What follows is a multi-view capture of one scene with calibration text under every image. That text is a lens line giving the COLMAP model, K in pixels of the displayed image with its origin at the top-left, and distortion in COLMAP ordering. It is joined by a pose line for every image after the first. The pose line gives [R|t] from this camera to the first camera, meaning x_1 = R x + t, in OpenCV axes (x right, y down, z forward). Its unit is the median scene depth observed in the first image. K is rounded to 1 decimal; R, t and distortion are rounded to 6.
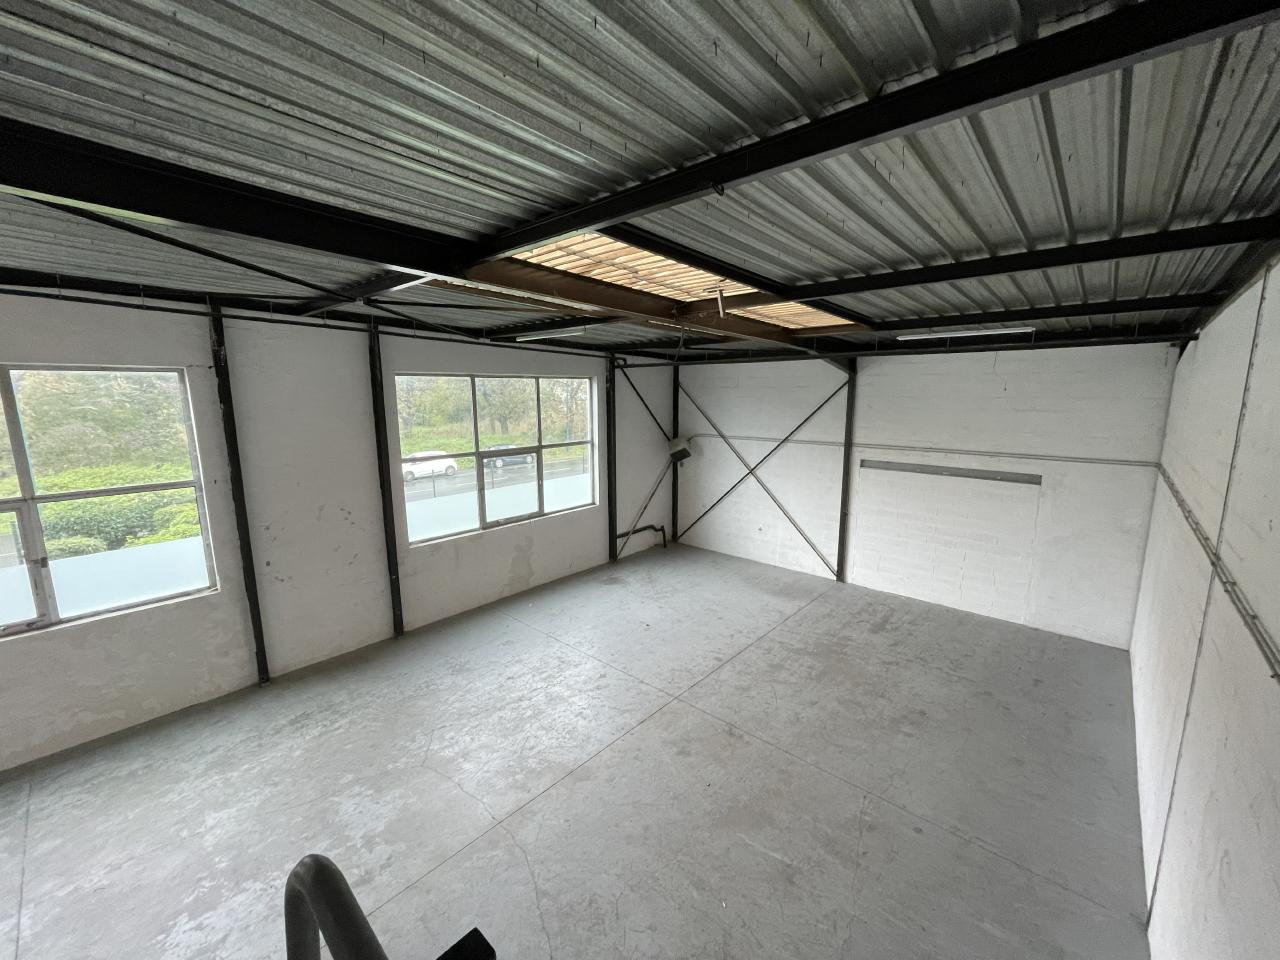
lens RADIAL K [[516.3, 0, 640.0], [0, 516.3, 483.2], [0, 0, 1]] dist [-0.001675, 0.000311]
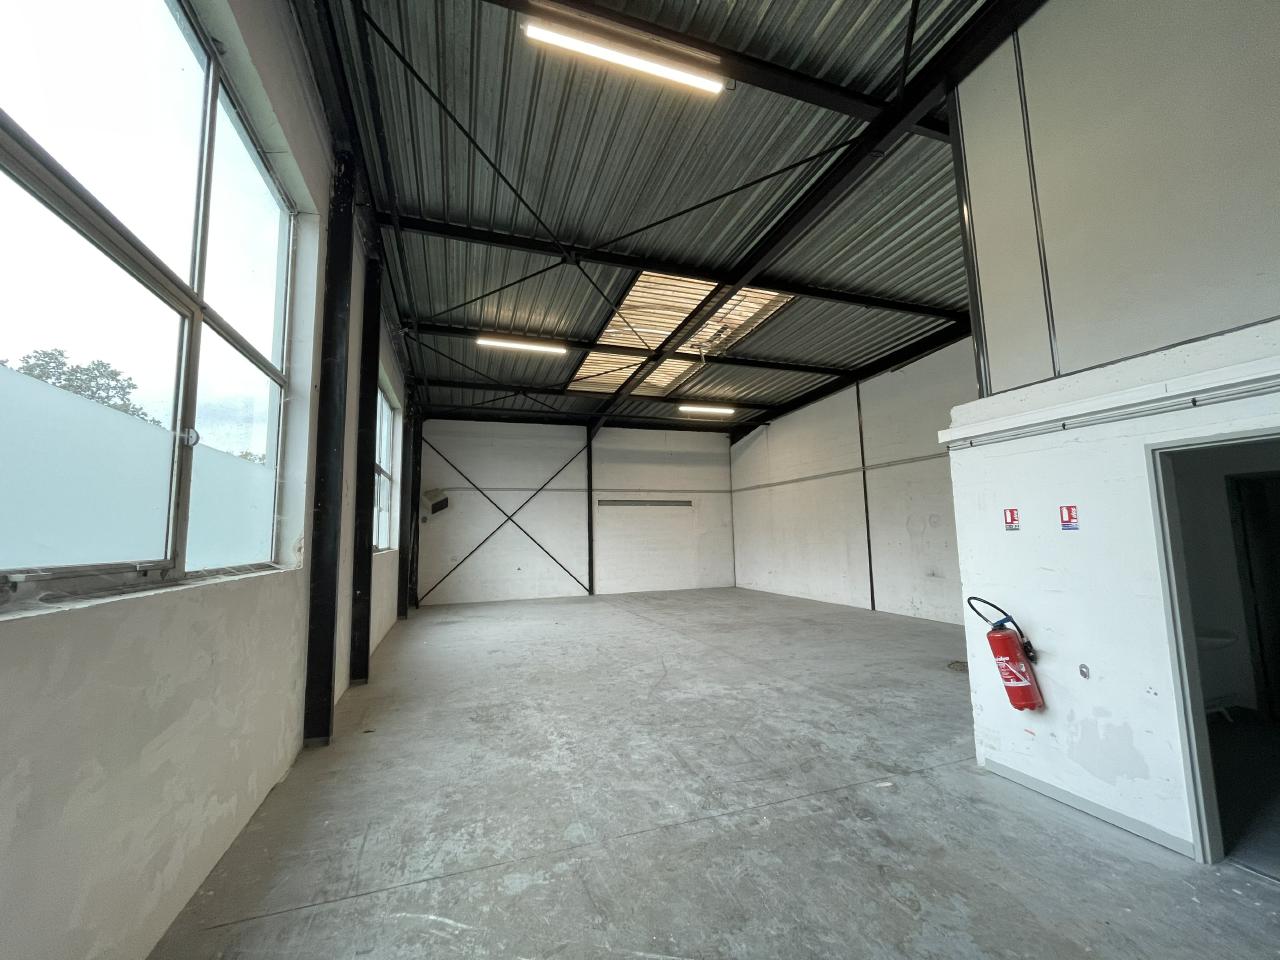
lens RADIAL K [[516.3, 0, 648.3], [0, 516.3, 481.5], [0, 0, 1]] dist [-0.001675, 0.000311]
pose [[0.472529, 0.083102, 0.877389, -0.743421], [0.176438, 0.966470, -0.186562, 0.190715], [-0.863473, 0.242961, 0.442023, 0.246106]]
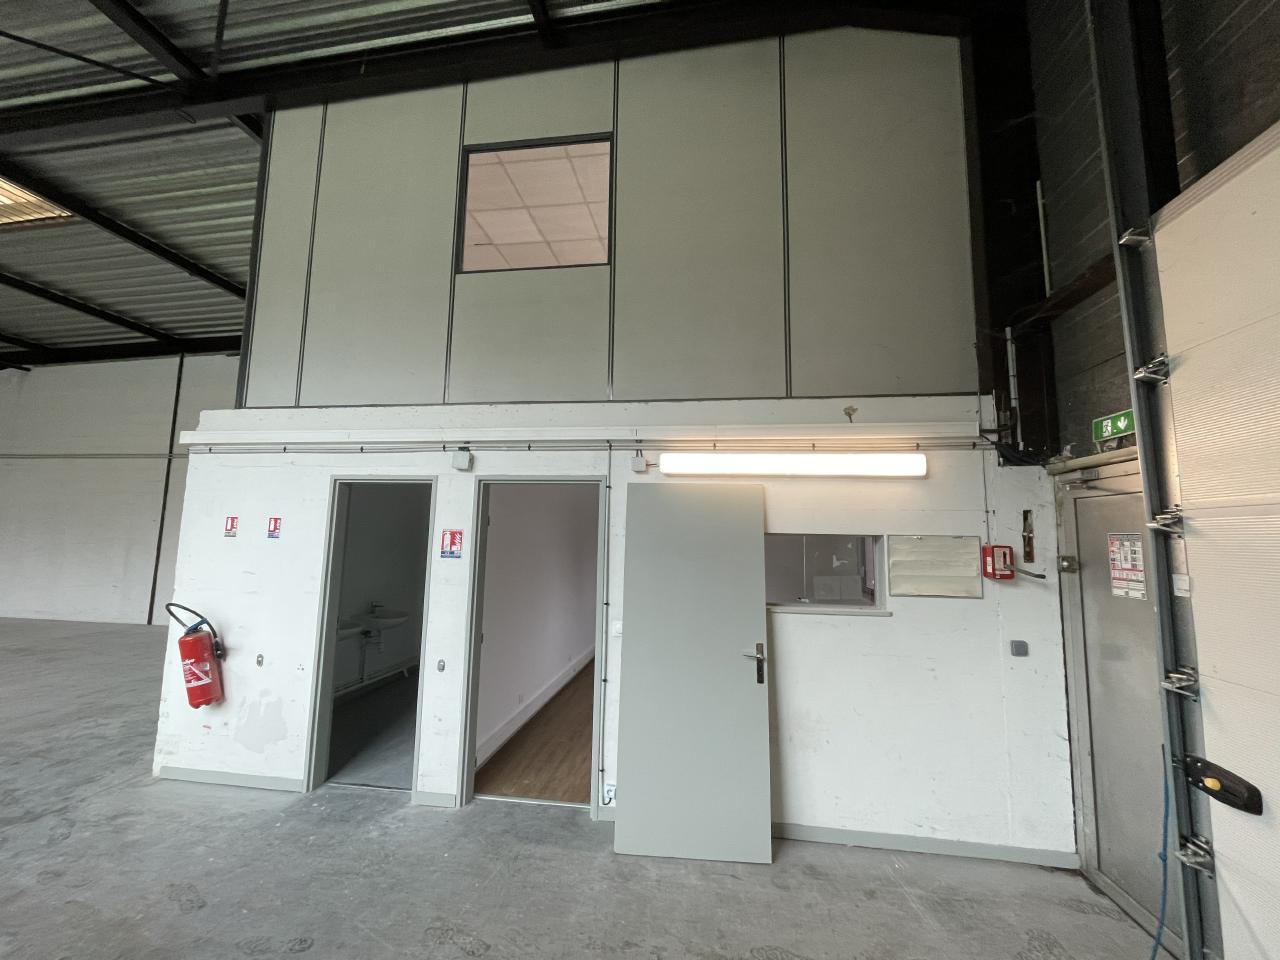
lens RADIAL K [[516.3, 0, 640.0], [0, 516.3, 478.4], [0, 0, 1]] dist [-0.001675, 0.000311]
pose [[-0.551675, 0.084612, 0.829757, -0.794384], [0.130059, 0.991398, -0.014624, 0.203041], [-0.823857, 0.099850, -0.557934, 0.154953]]
